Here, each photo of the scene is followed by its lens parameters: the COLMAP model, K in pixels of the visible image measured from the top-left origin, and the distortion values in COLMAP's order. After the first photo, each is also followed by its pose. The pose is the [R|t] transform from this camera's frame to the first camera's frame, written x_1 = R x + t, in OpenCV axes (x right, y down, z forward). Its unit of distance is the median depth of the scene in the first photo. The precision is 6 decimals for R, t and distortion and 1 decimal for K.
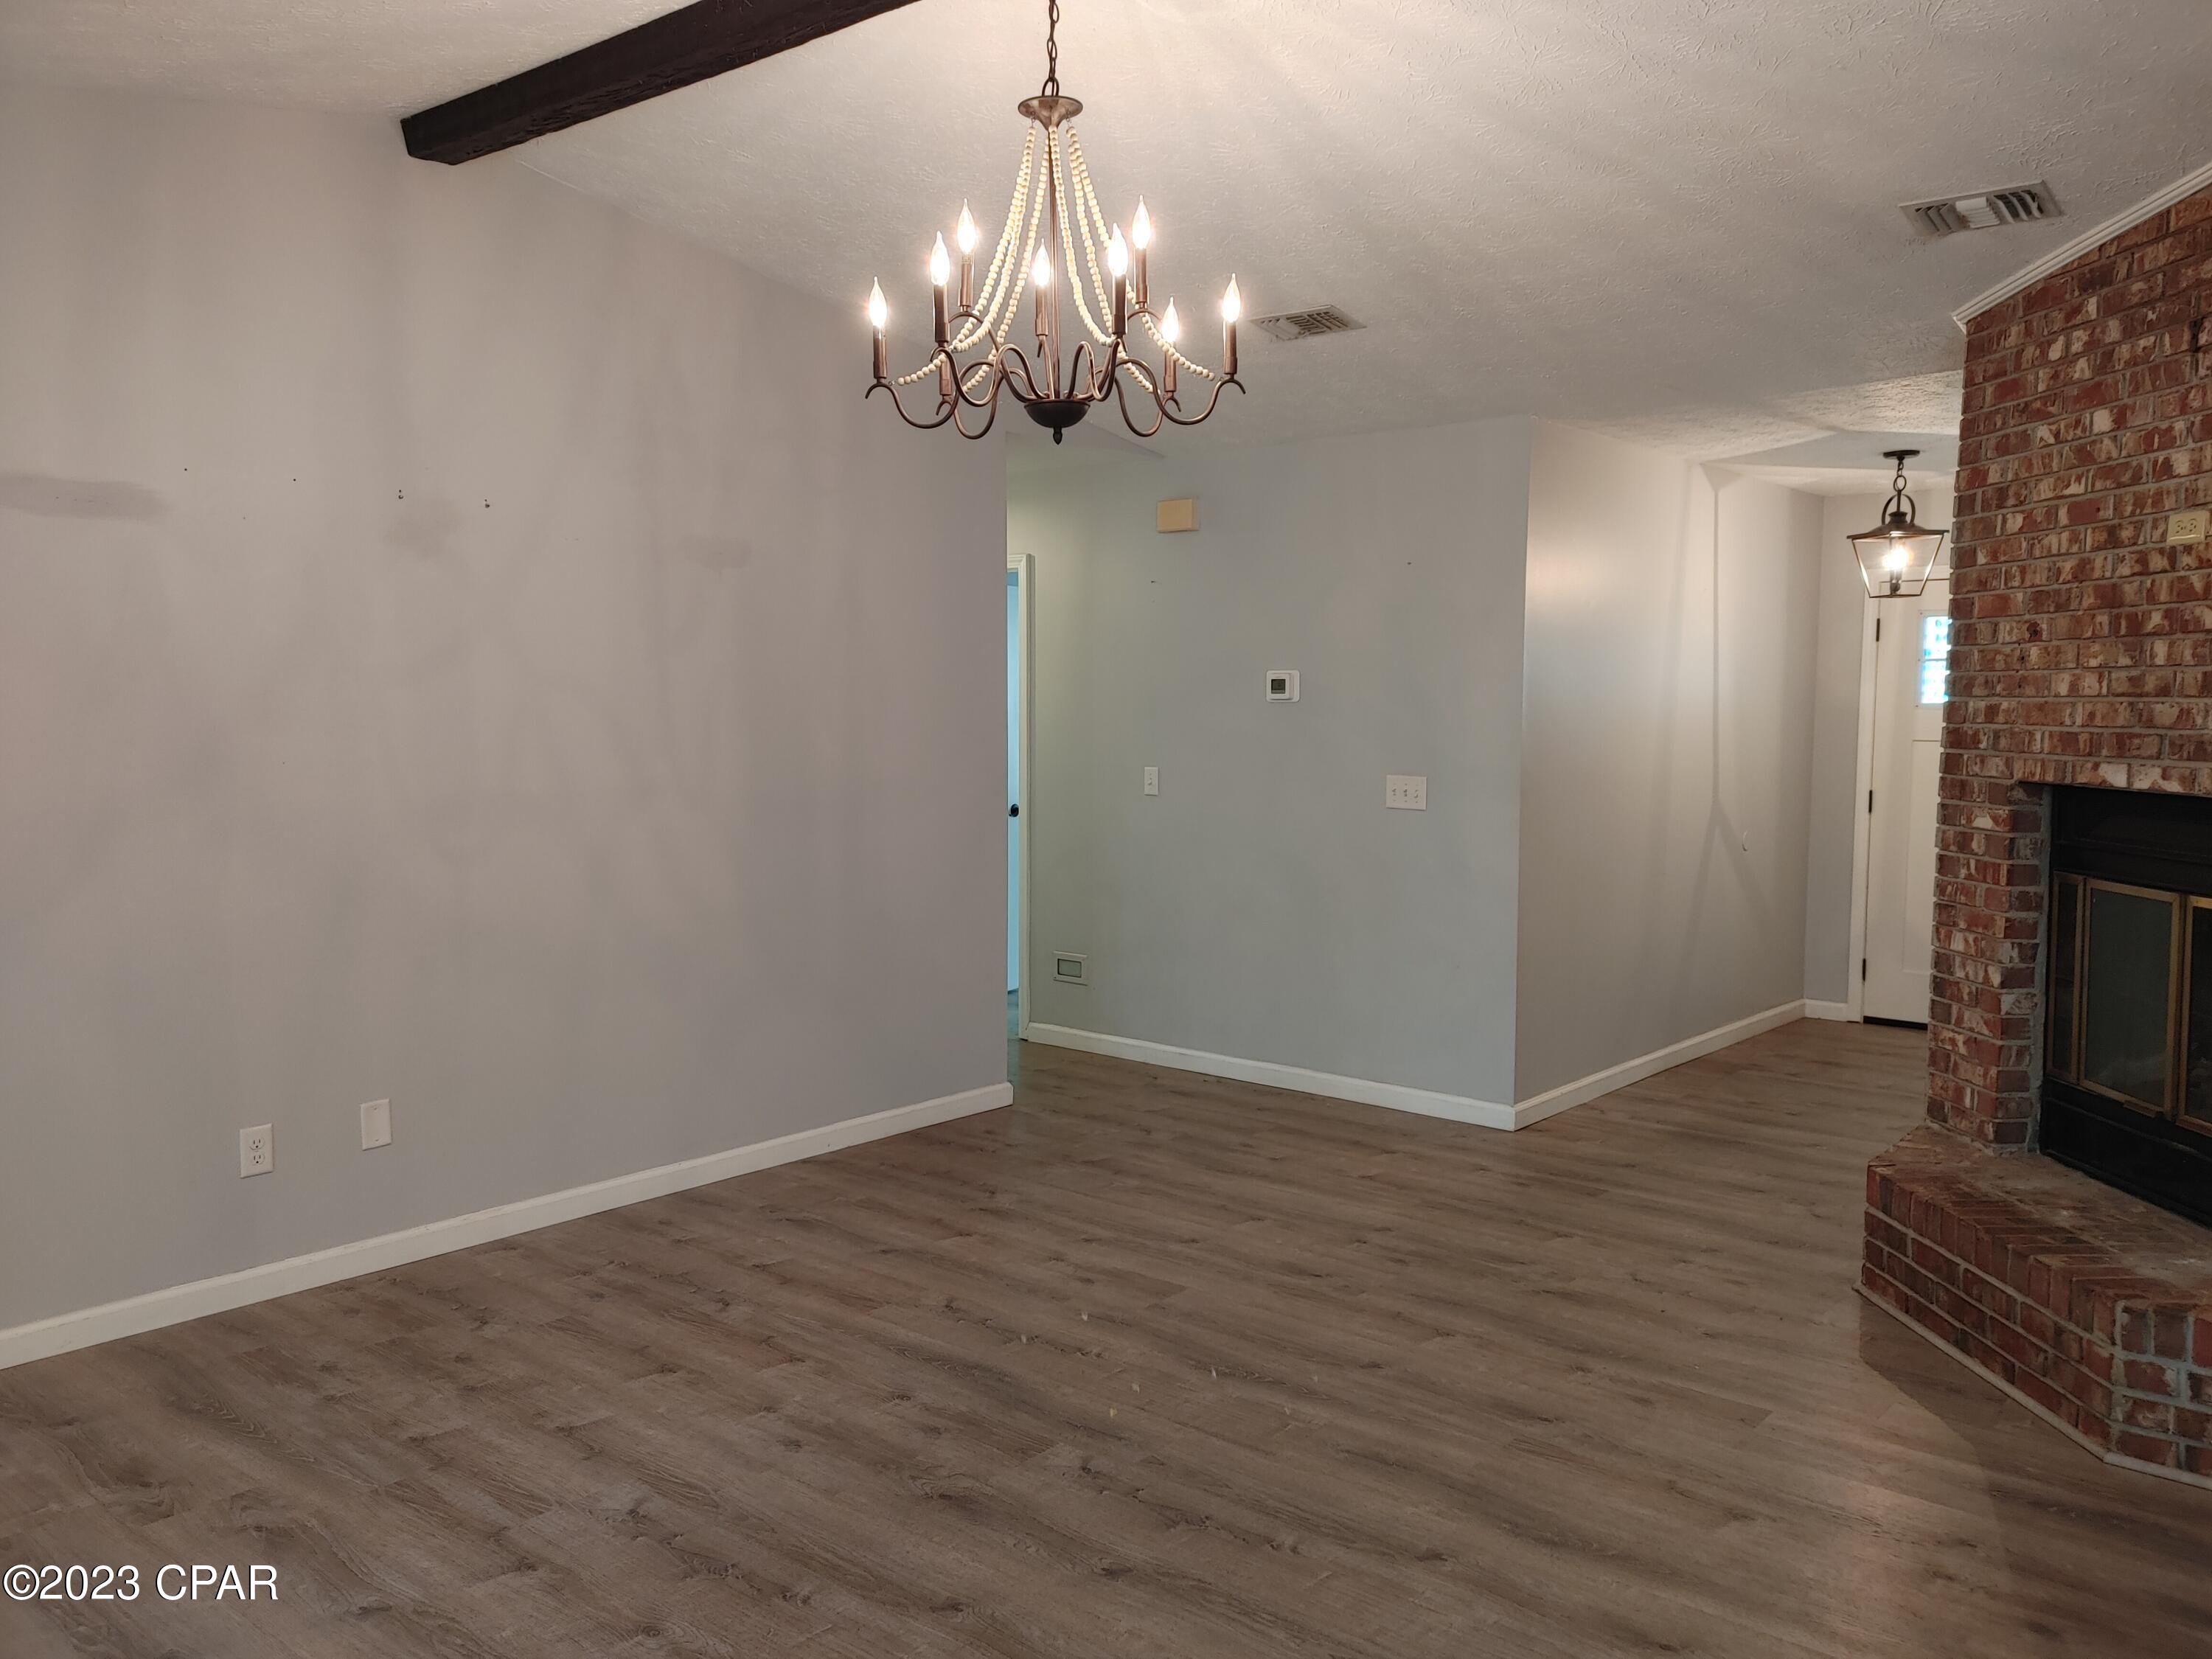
lens RADIAL K [[1731.3, 0, 1106.0], [0, 1731.3, 829.5], [0, 0, 1]] dist [0.061950, -0.011663]
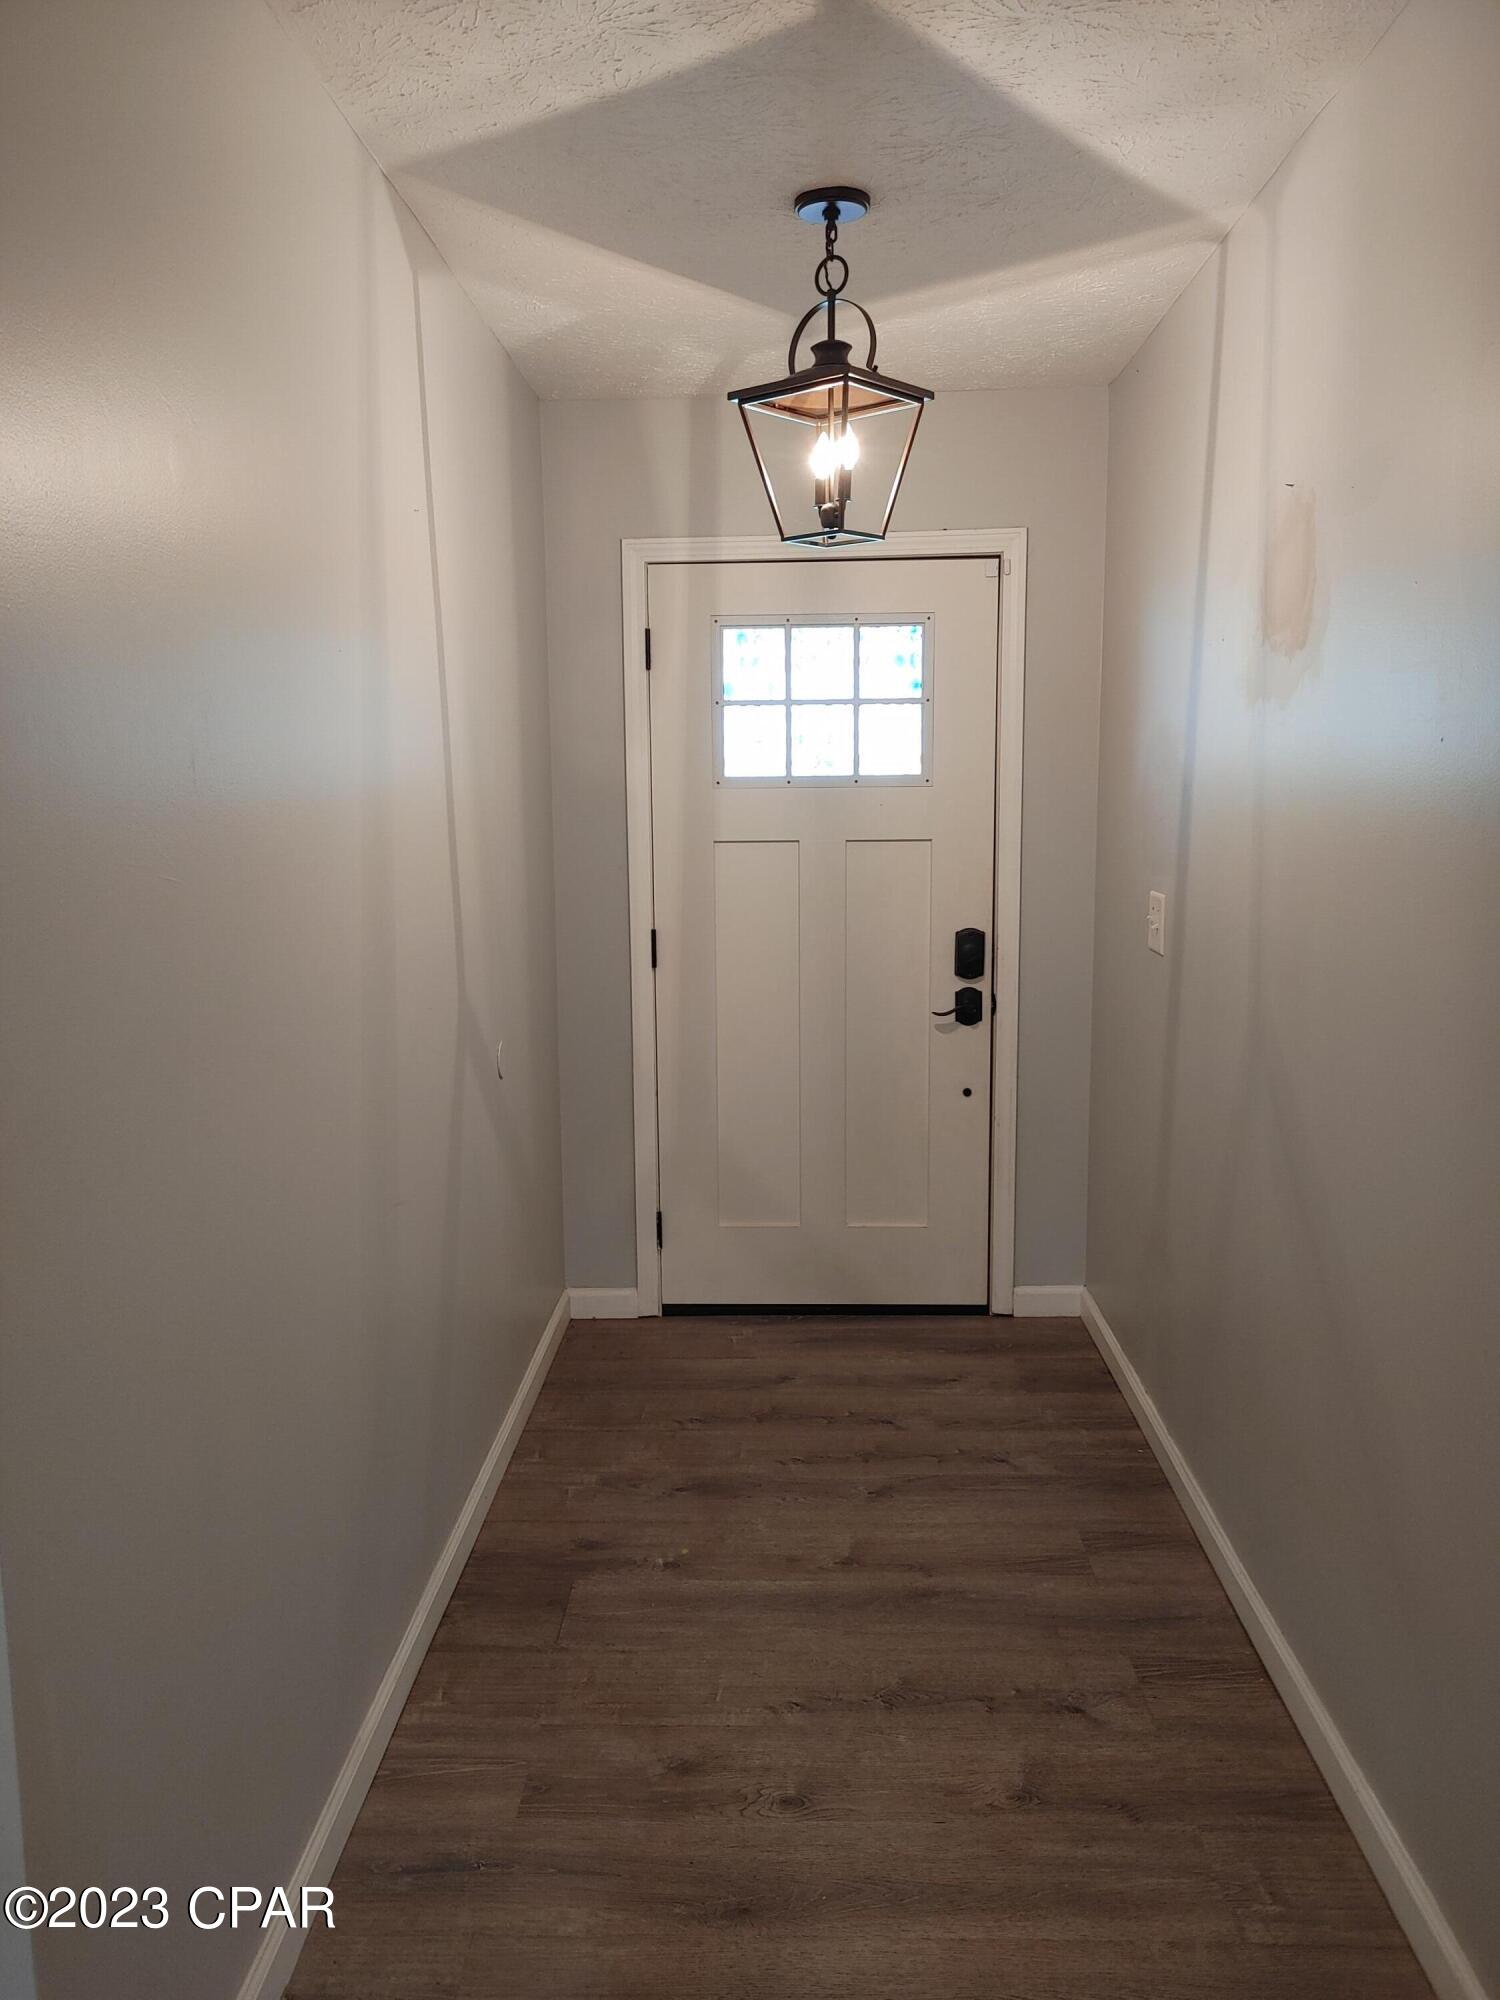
lens RADIAL K [[1572.4, 0, 750.0], [0, 1572.4, 1000.0], [0, 0, 1]] dist [0.056077, -0.005952]
pose [[0.793117, -0.103913, 0.600139, 0.284259], [0.063794, 0.994092, 0.087818, -0.084010], [-0.605719, -0.031365, 0.795060, 1.101306]]
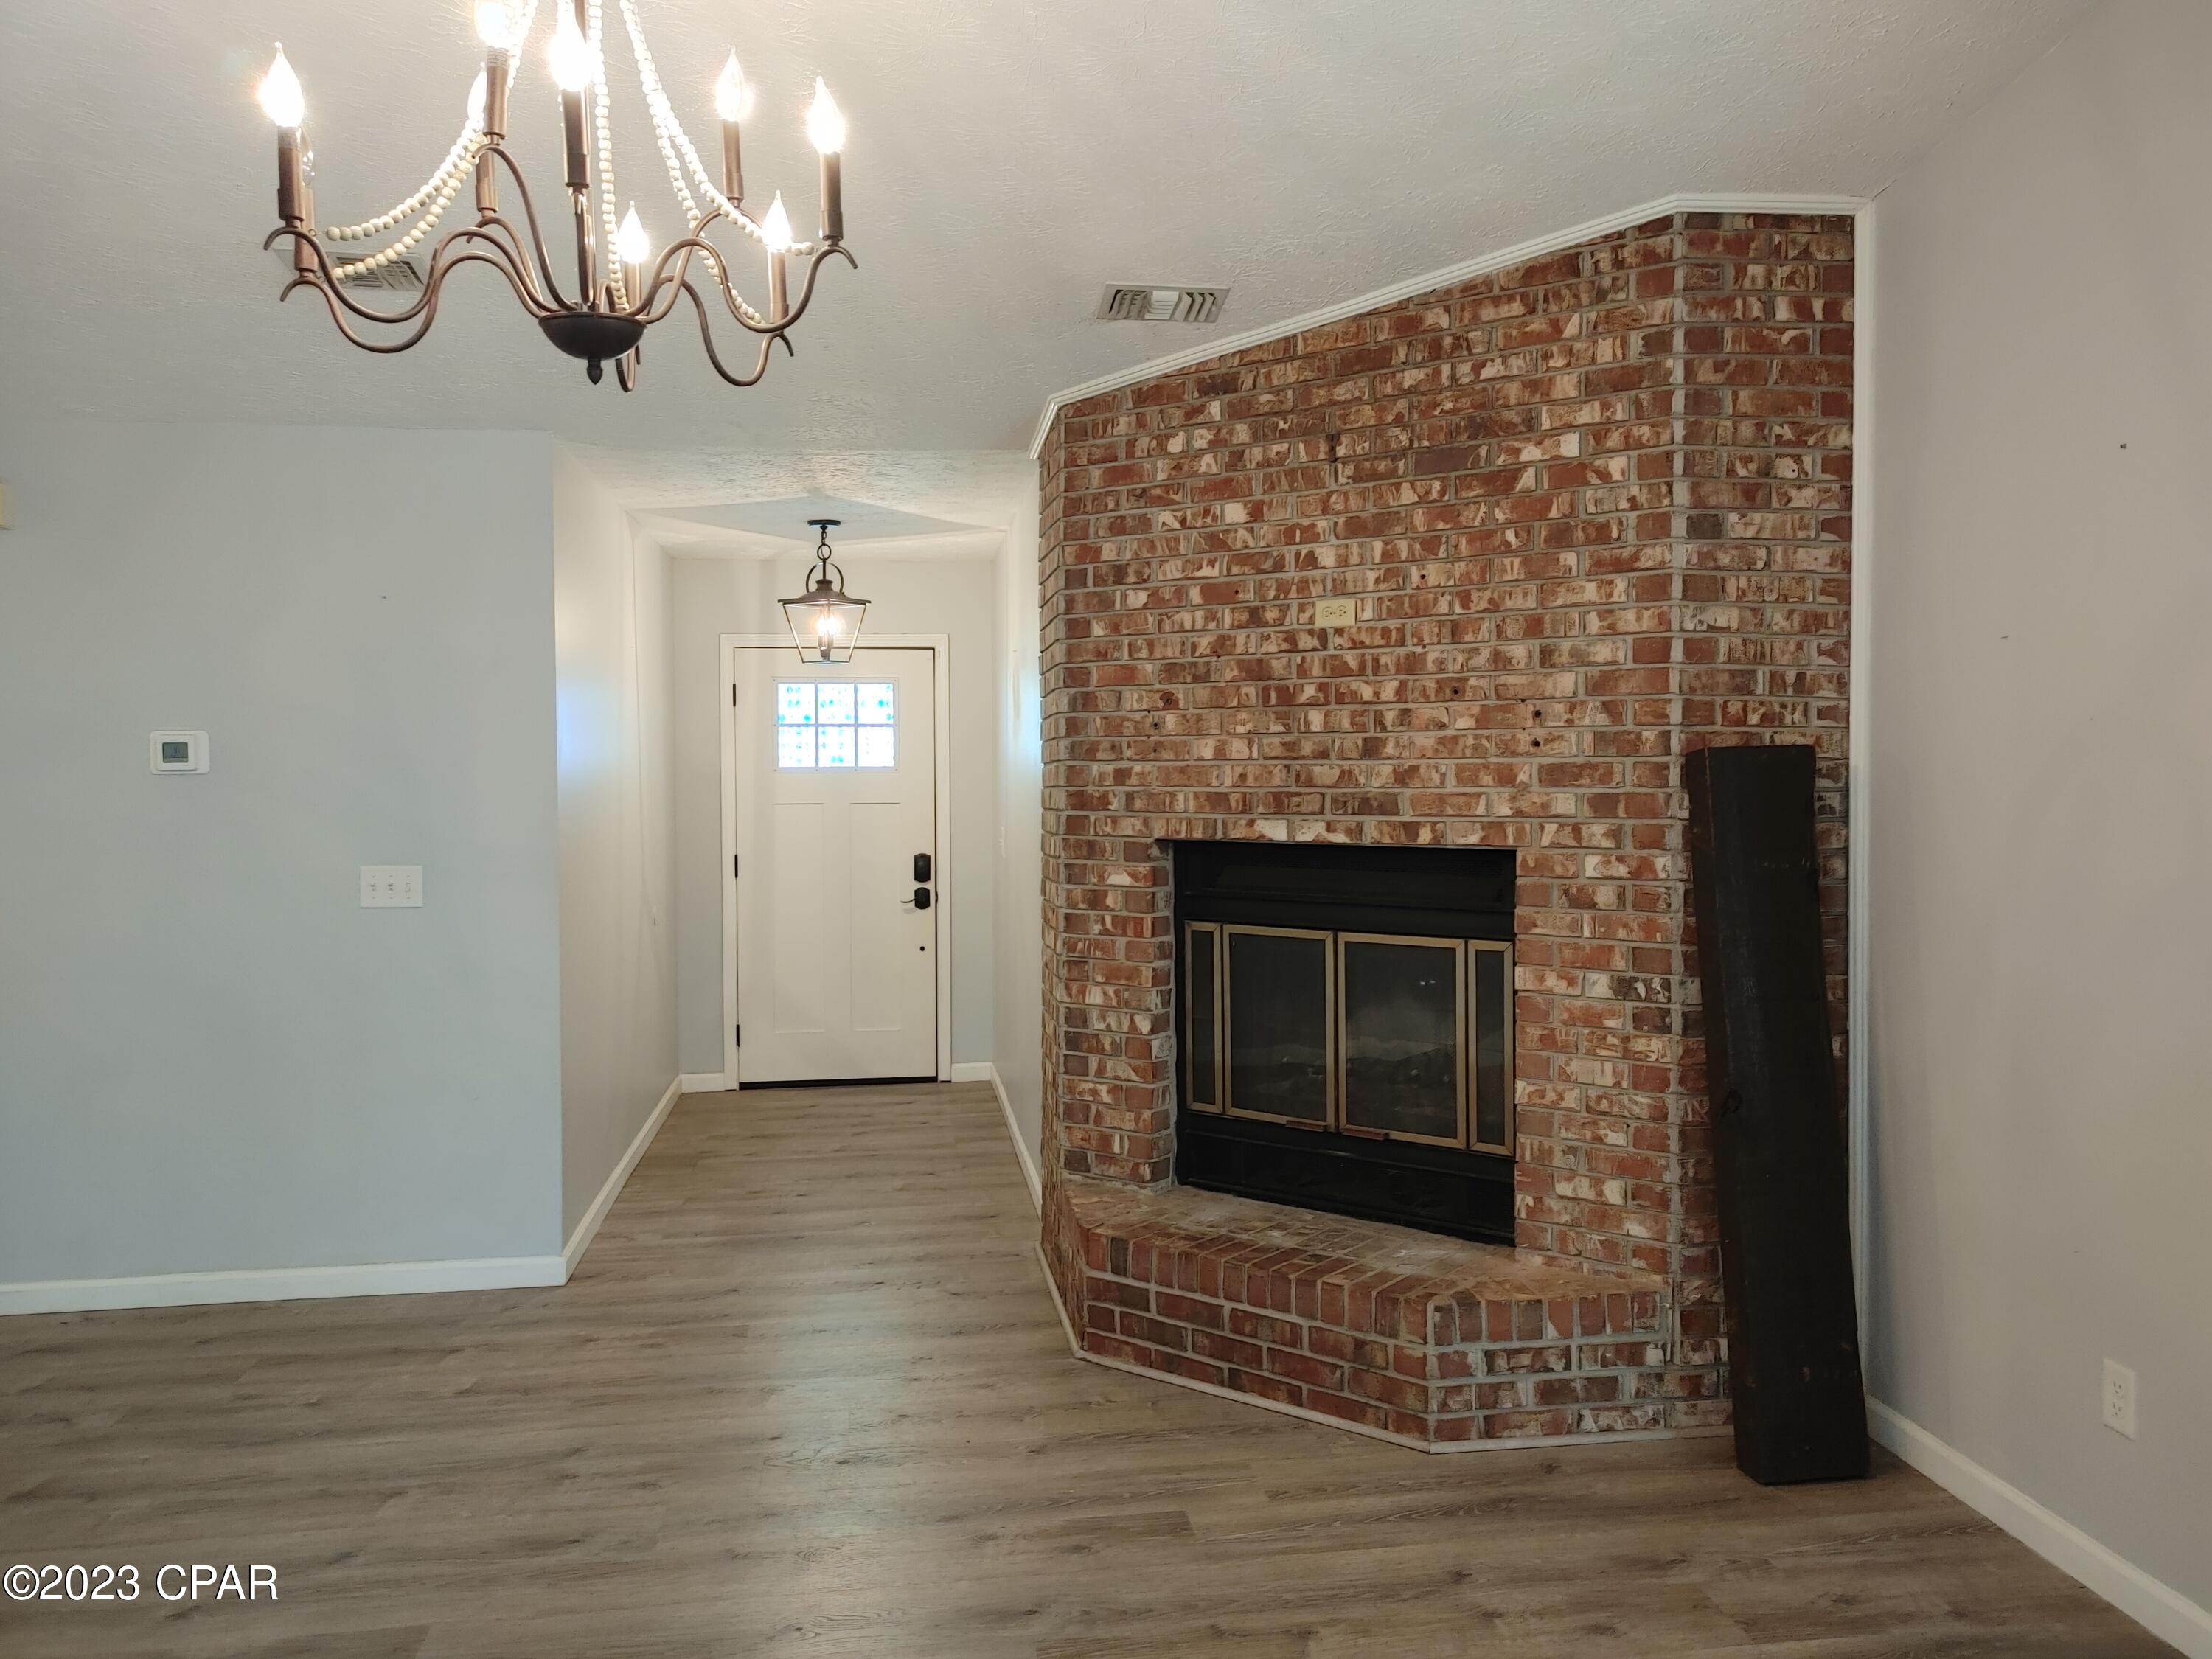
lens RADIAL K [[1739.1, 0, 1154.8], [0, 1739.1, 815.5], [0, 0, 1]] dist [0.056077, -0.005952]
pose [[0.664115, -0.033914, 0.746861, -0.287161], [0.067396, 0.997619, -0.014628, -0.027816], [-0.744587, 0.060050, 0.664819, 0.312070]]
